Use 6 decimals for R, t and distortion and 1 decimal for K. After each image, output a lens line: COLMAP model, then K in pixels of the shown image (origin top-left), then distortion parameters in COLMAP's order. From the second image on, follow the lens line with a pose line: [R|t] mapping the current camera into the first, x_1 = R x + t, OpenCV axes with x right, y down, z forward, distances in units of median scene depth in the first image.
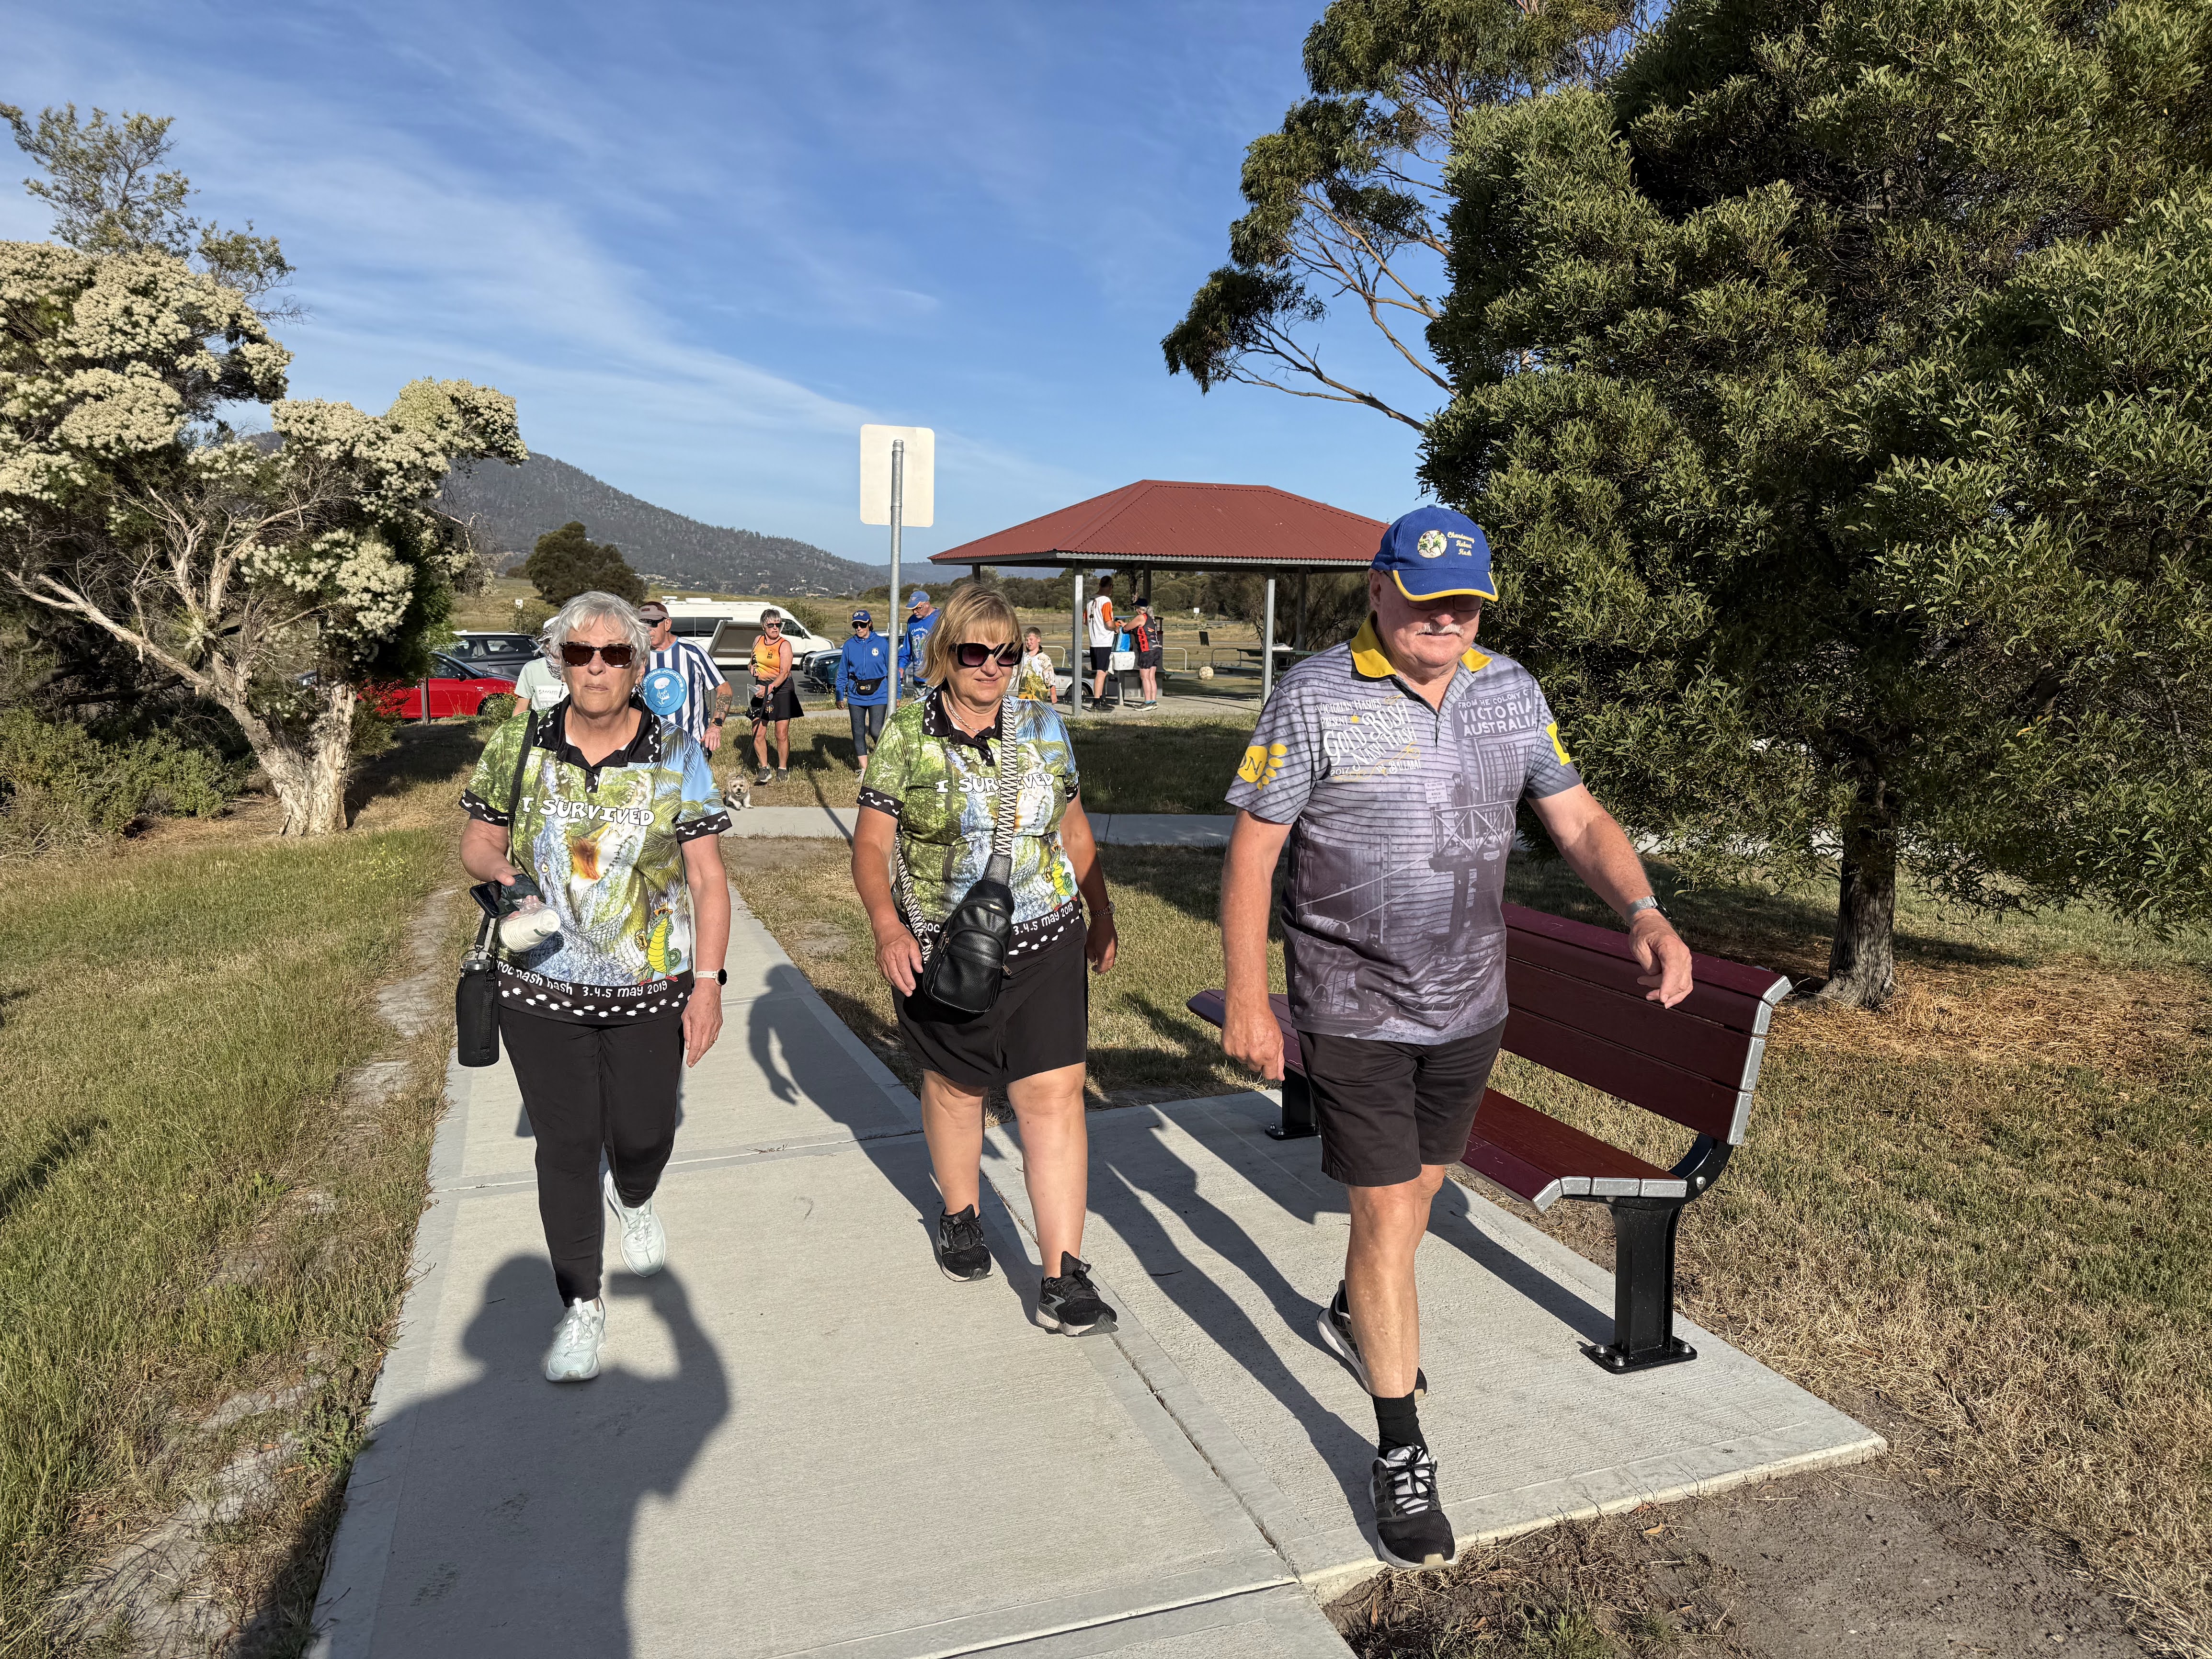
lens RADIAL K [[1541.9, 0, 1106.0], [0, 1541.9, 829.5], [0, 0, 1]] dist [-0.035233, -0.007539]
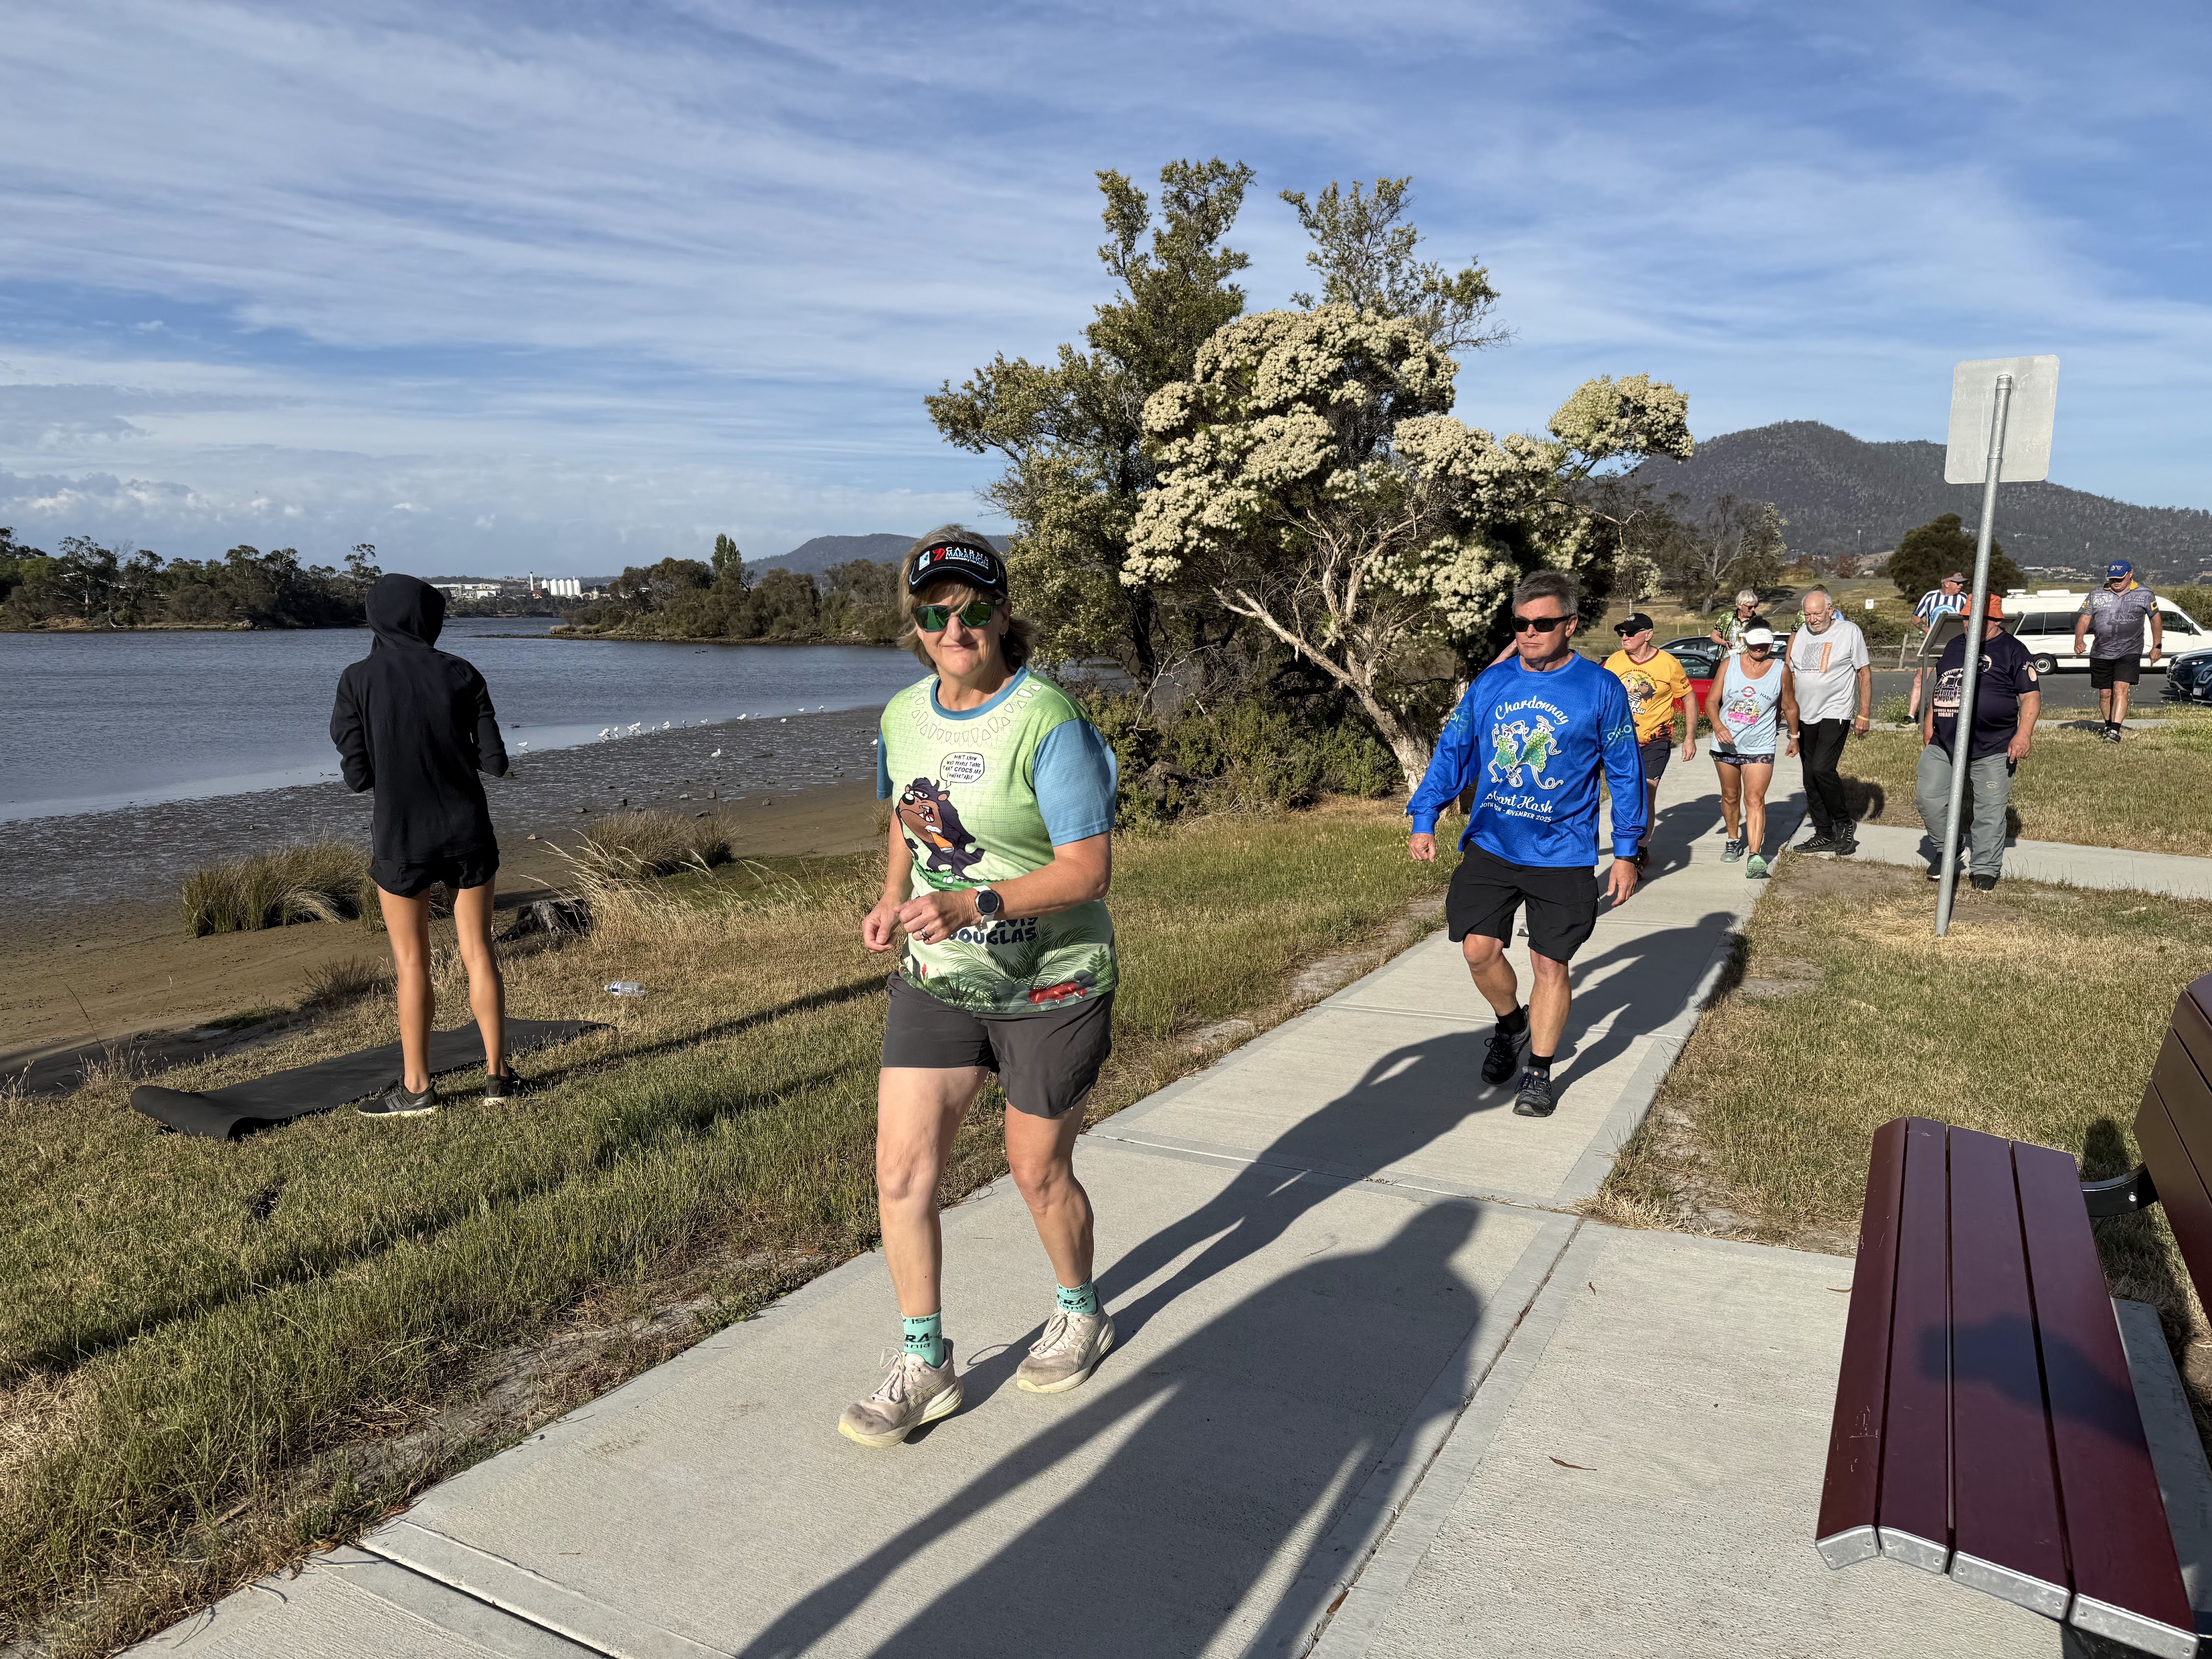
lens RADIAL K [[1500.9, 0, 1106.4], [0, 1500.9, 894.6], [0, 0, 1]] dist [-0.002651, -0.002843]
pose [[0.670621, 0.108482, -0.733825, 0.146110], [-0.076892, 0.994086, 0.076687, -0.006953], [0.737804, 0.004997, 0.674996, 0.101945]]
